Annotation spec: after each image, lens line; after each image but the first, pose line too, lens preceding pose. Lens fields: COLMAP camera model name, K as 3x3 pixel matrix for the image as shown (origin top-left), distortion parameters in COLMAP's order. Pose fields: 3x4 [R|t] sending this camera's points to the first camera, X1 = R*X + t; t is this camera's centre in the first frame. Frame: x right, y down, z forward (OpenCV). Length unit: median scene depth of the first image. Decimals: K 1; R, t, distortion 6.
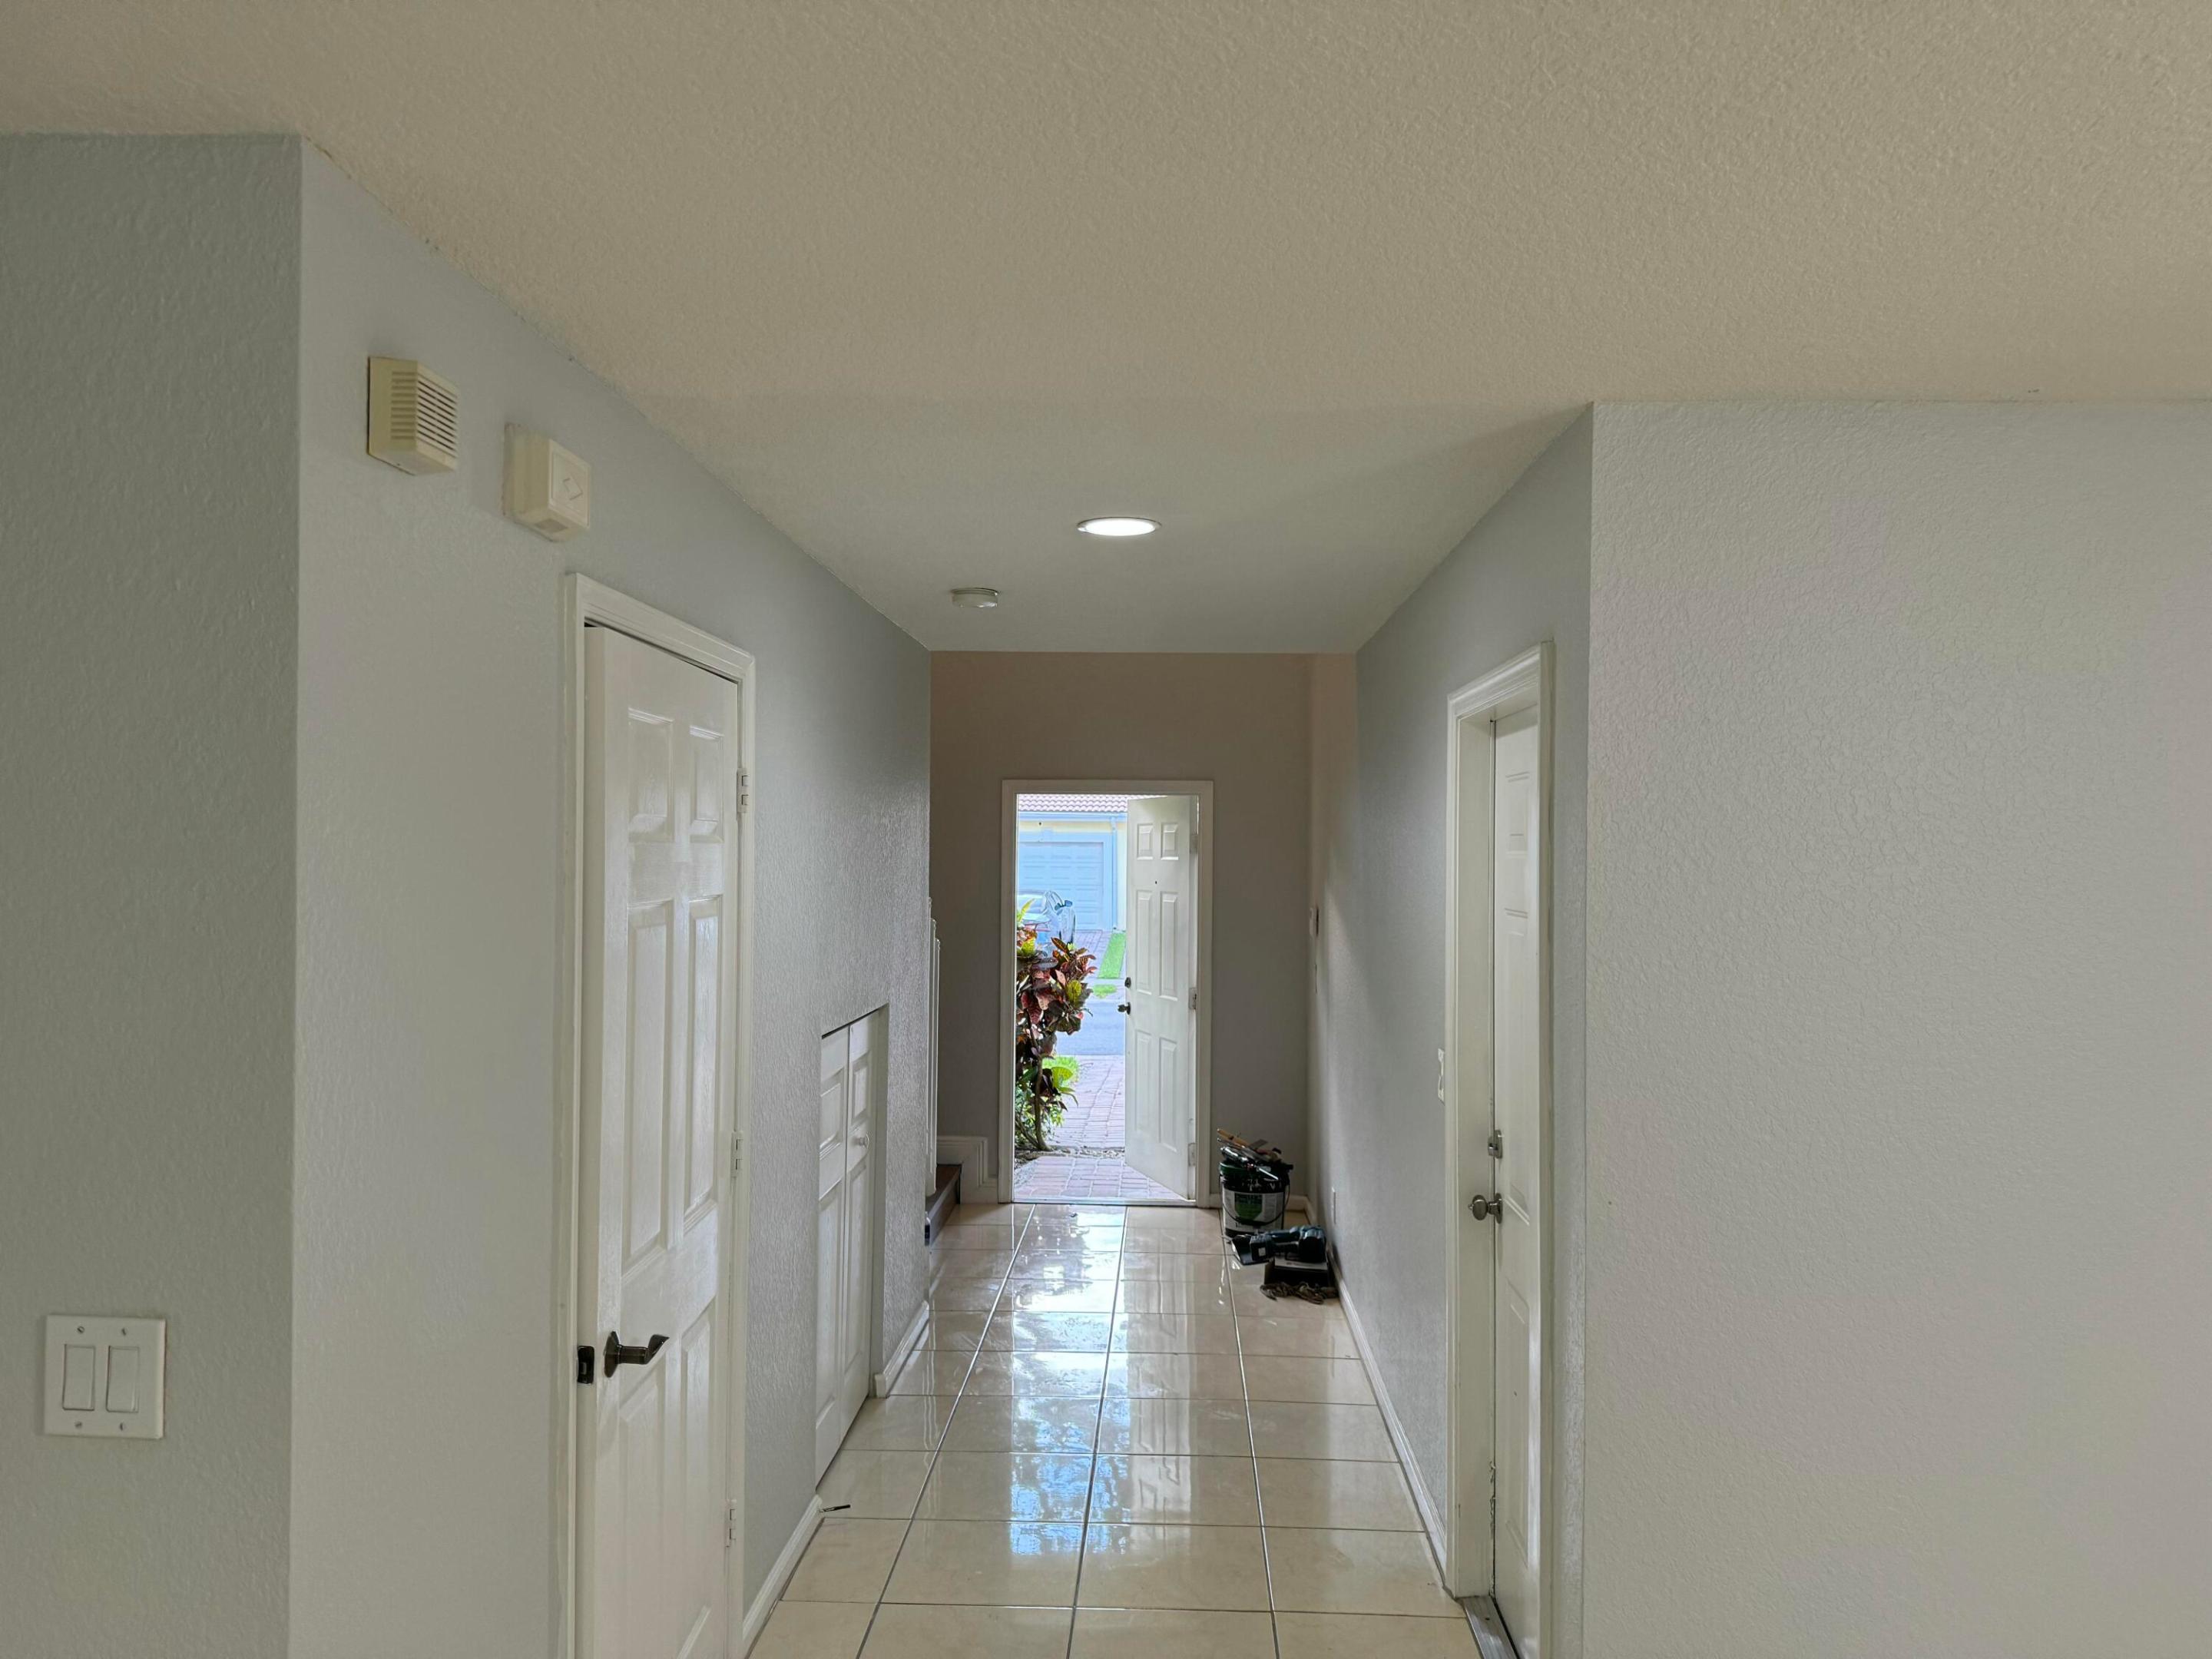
lens RADIAL K [[1554.0, 0, 1107.8], [0, 1554.0, 838.1], [0, 0, 1]] dist [0.102046, -0.156010]
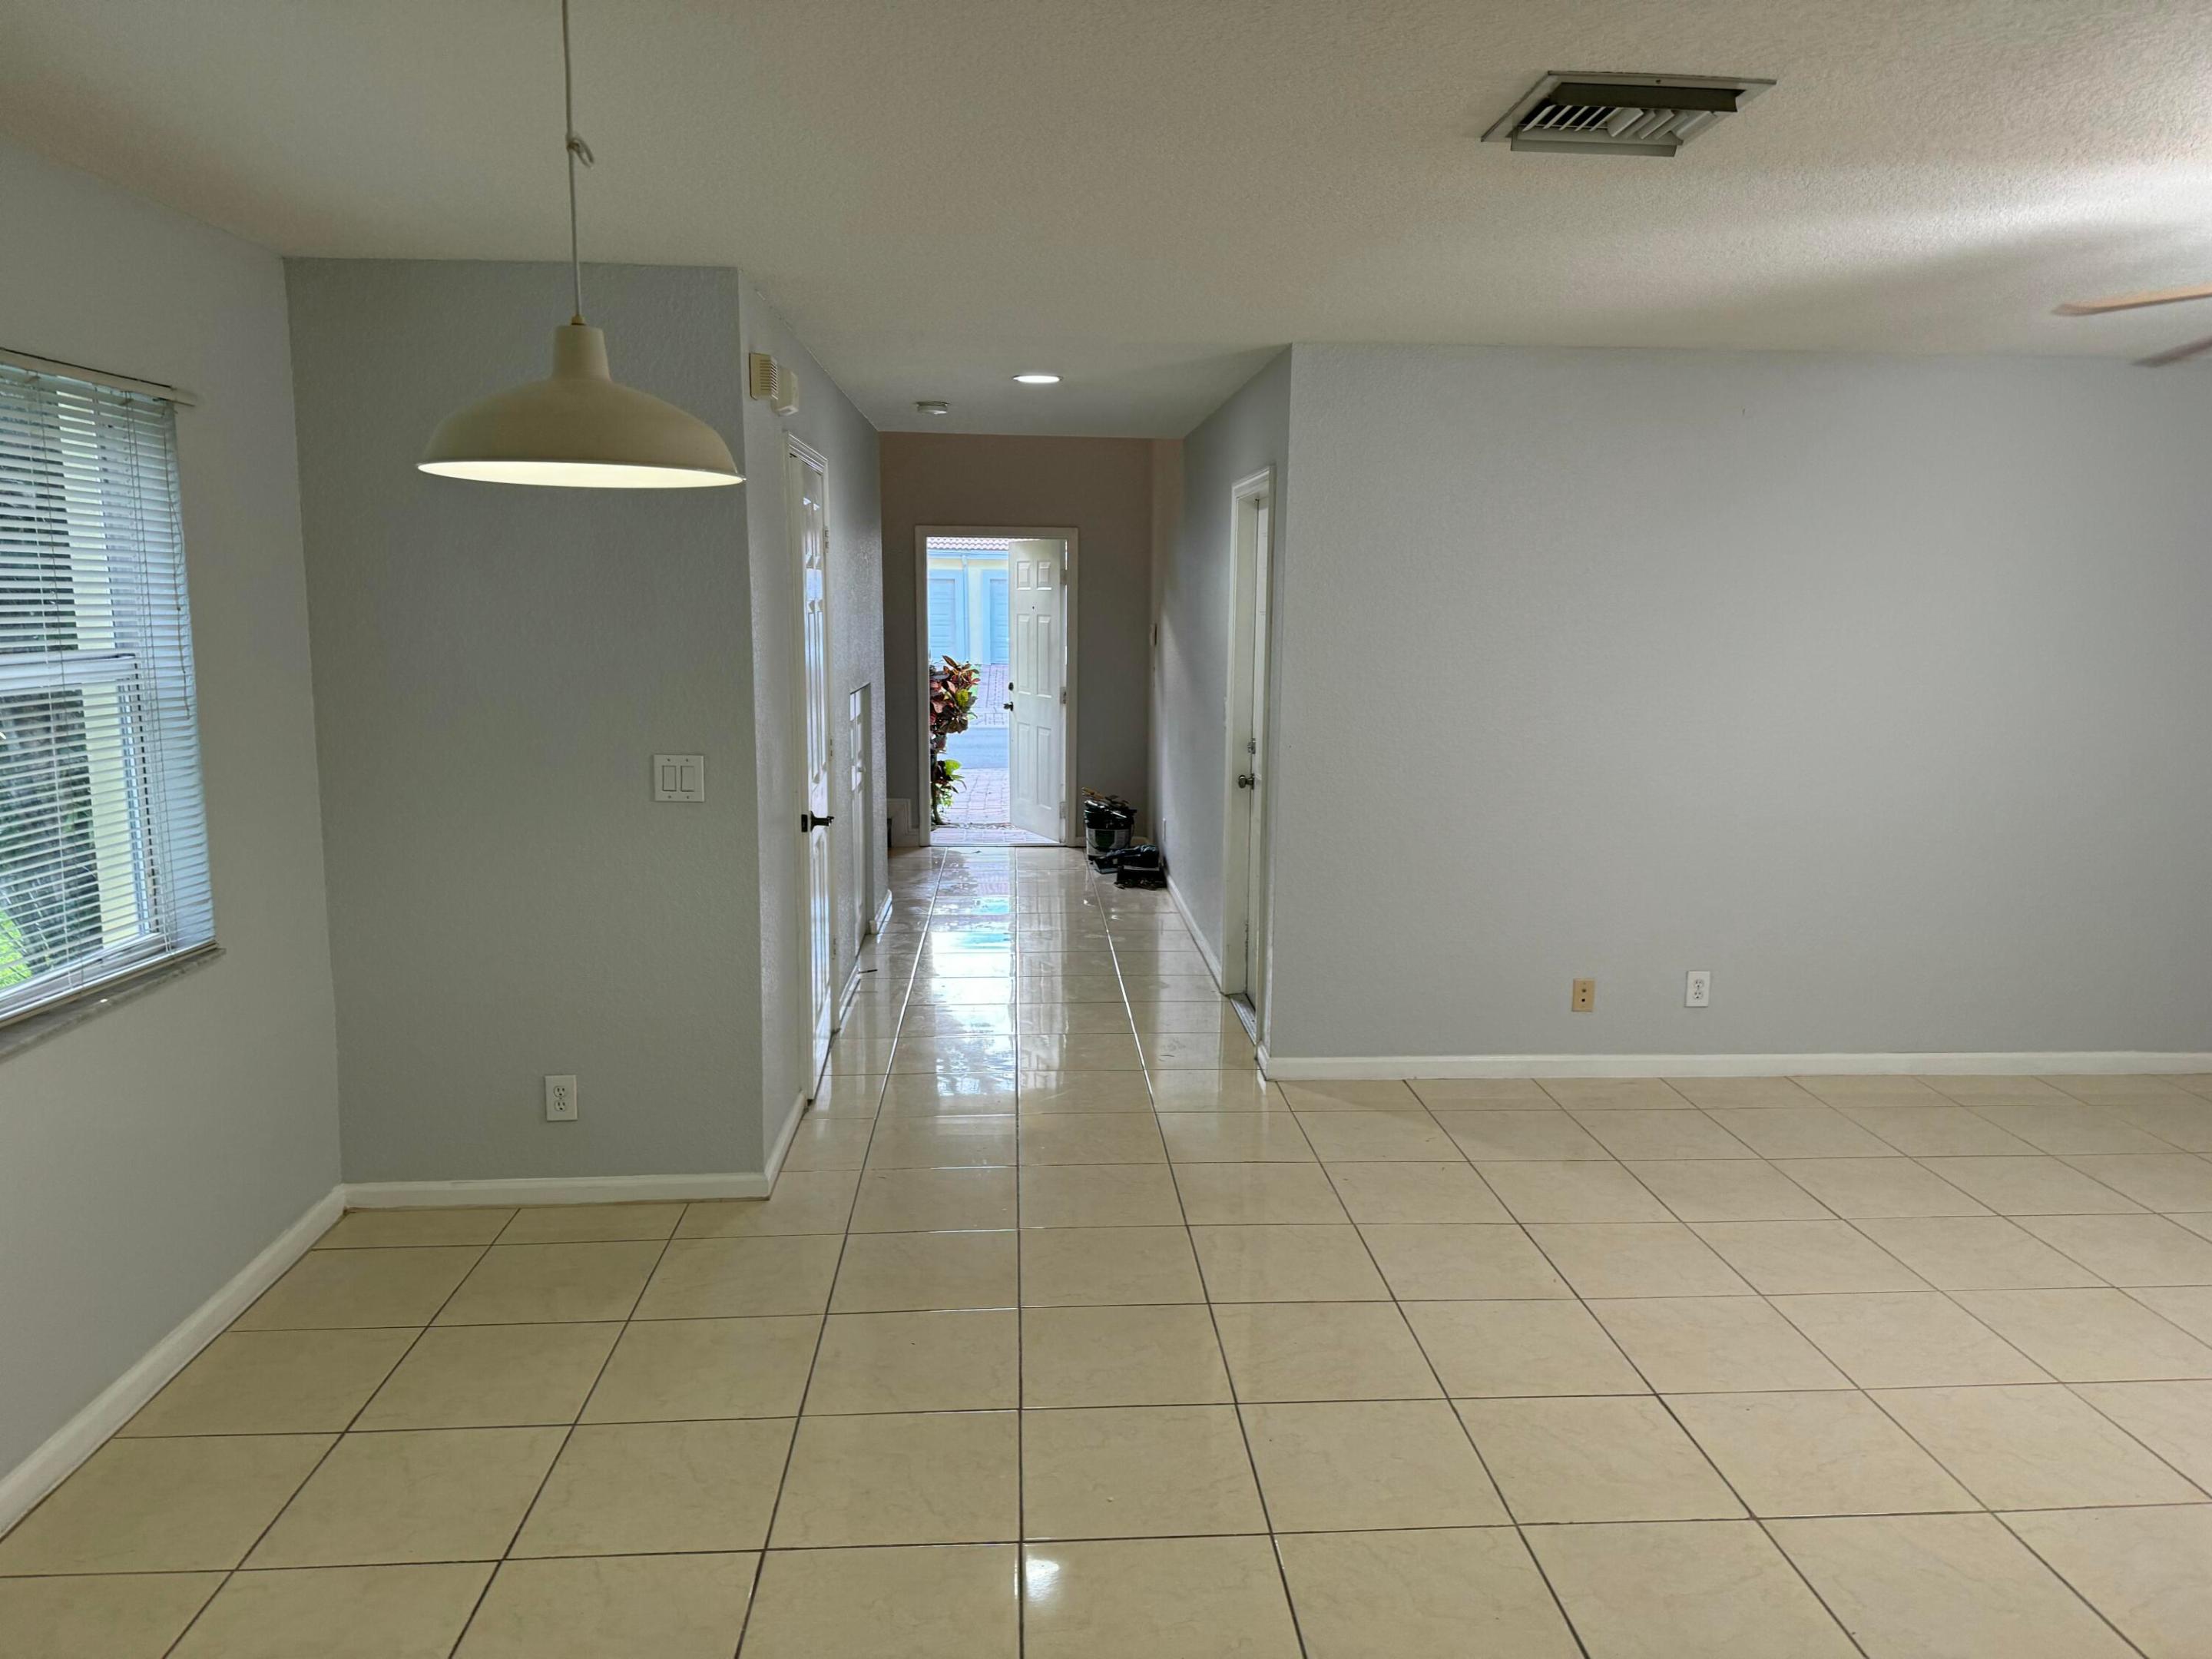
lens RADIAL K [[1554.0, 0, 1107.8], [0, 1554.0, 838.1], [0, 0, 1]] dist [0.102046, -0.156010]
pose [[0.994880, -0.014438, 0.100022, -0.047519], [-0.002270, 0.986299, 0.164952, 0.004331], [-0.101033, -0.164335, 0.981217, -0.373765]]
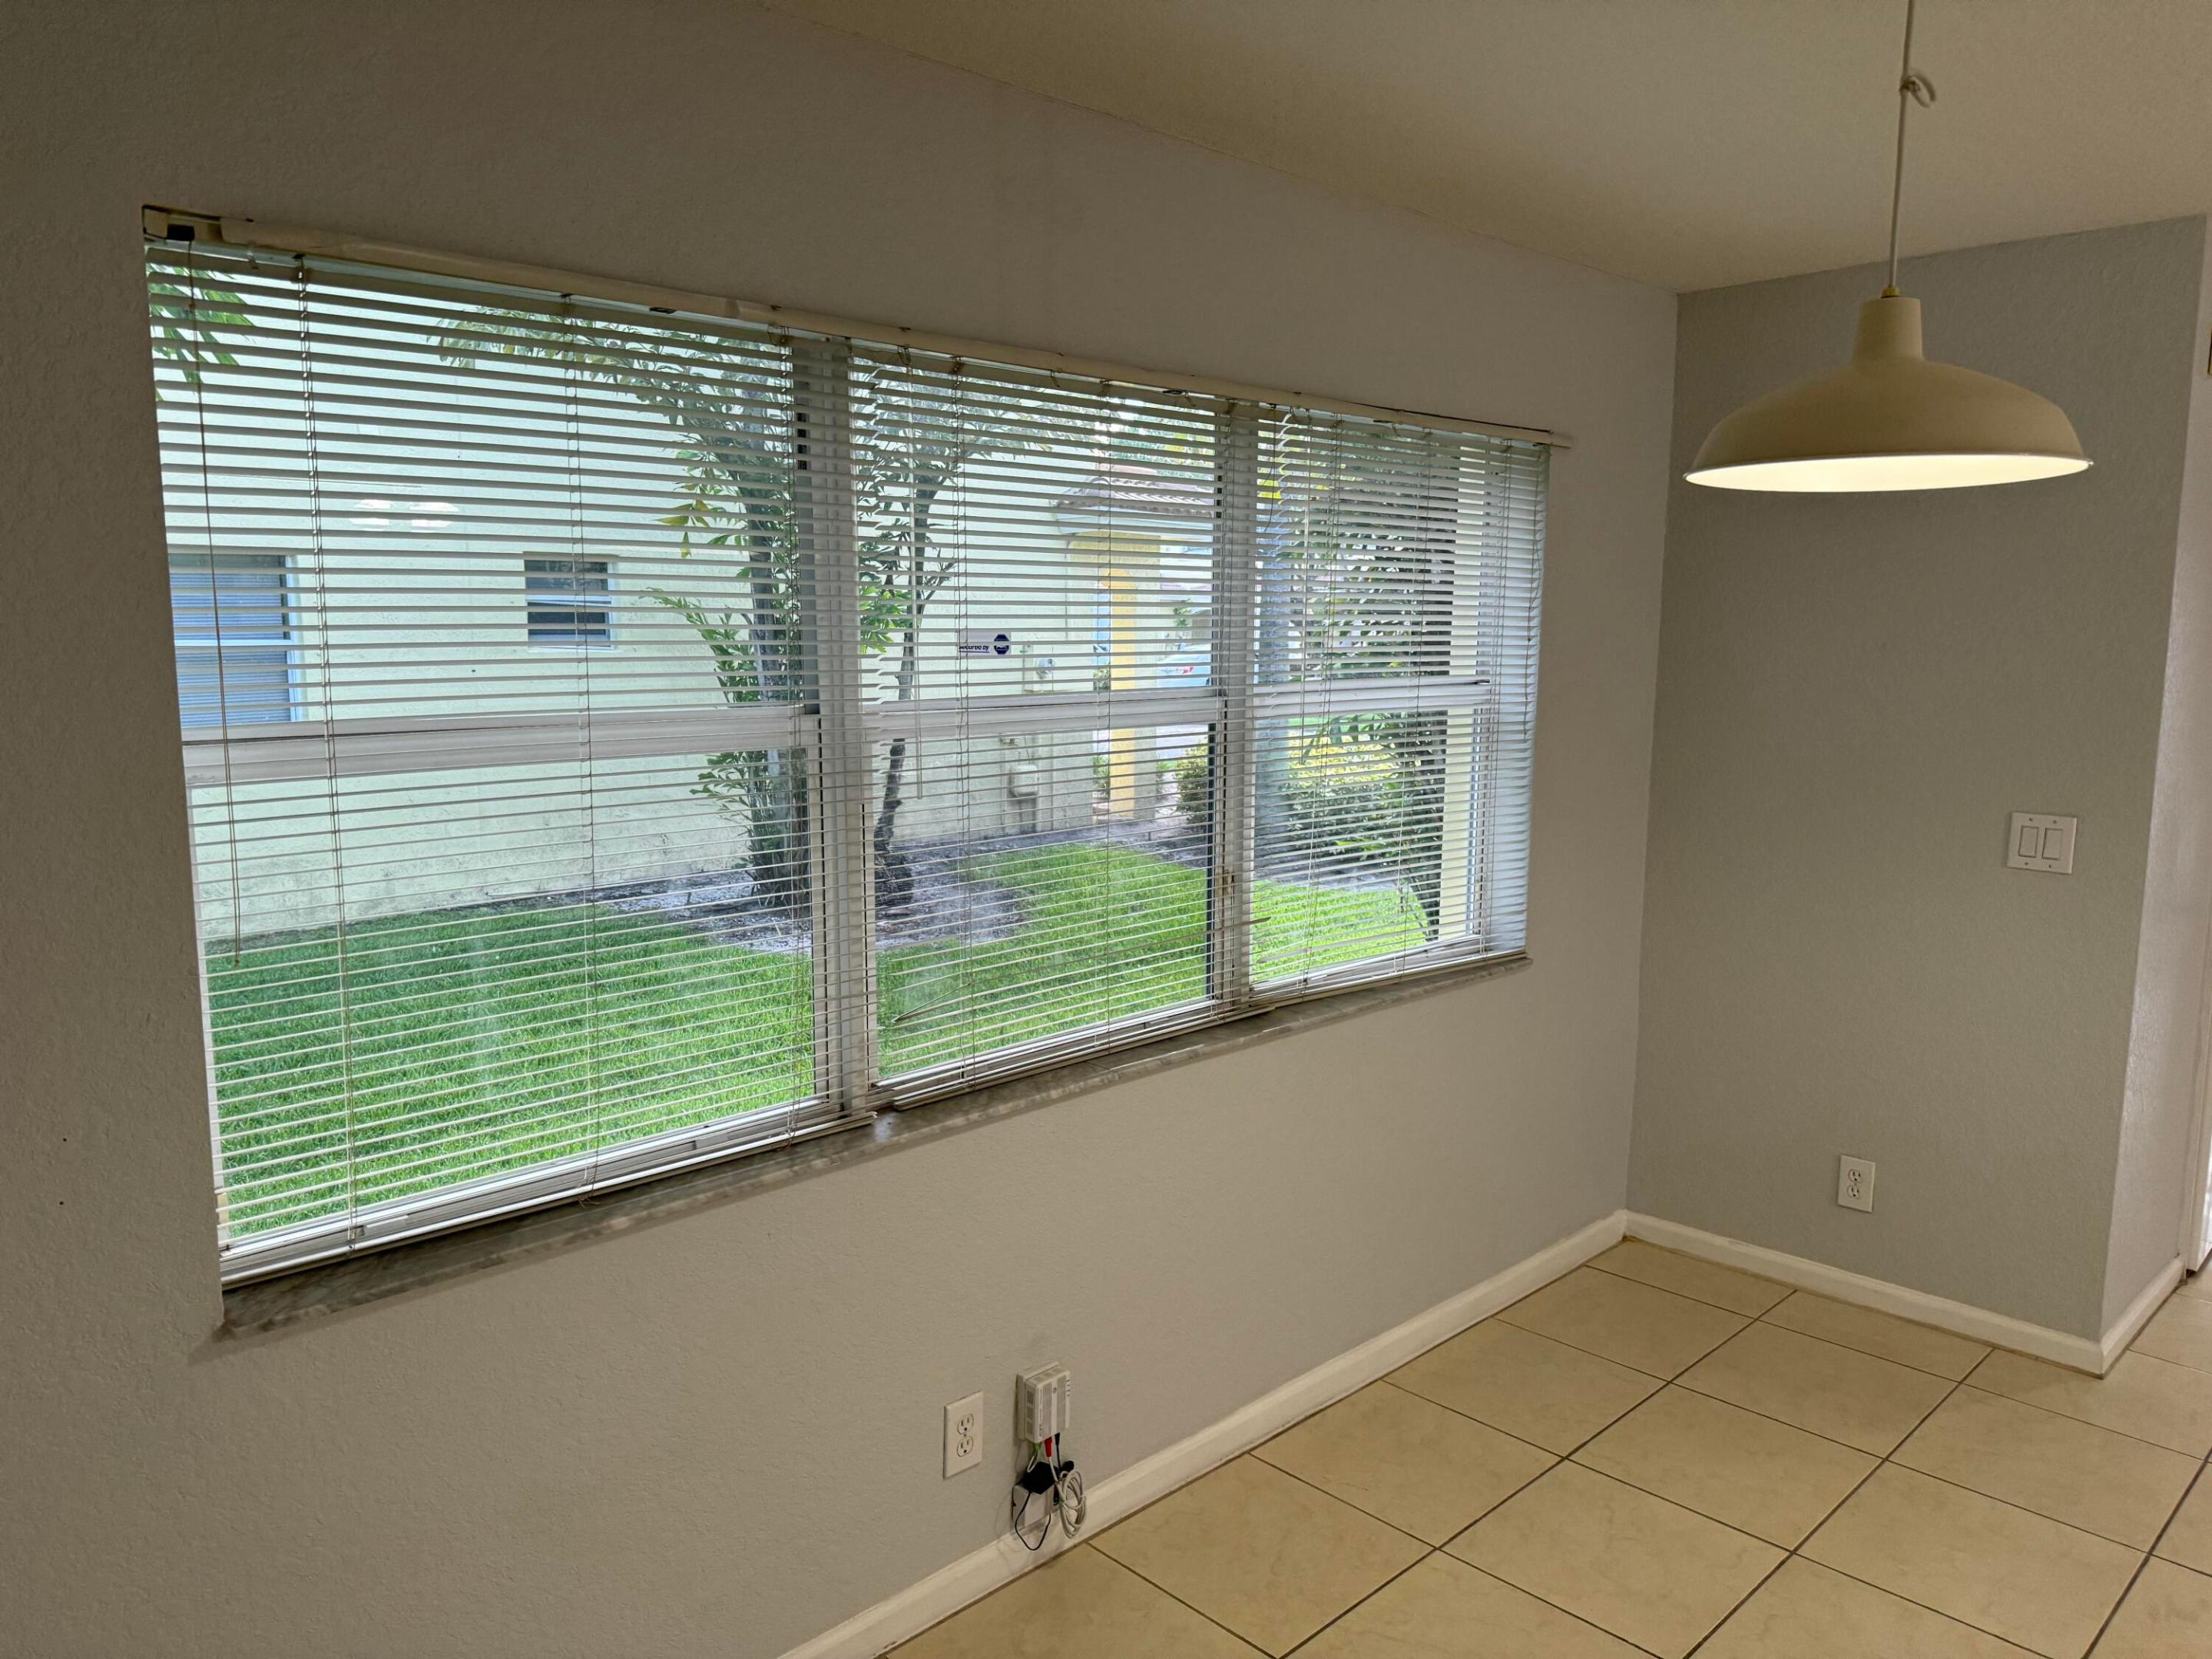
lens RADIAL K [[1561.9, 0, 1106.0], [0, 1561.9, 829.5], [0, 0, 1]] dist [0.039582, -0.033221]
pose [[0.731311, 0.086779, -0.676501, -0.028852], [0.004255, 0.991273, 0.131756, 0.009112], [0.682031, -0.099233, 0.724559, -0.333467]]
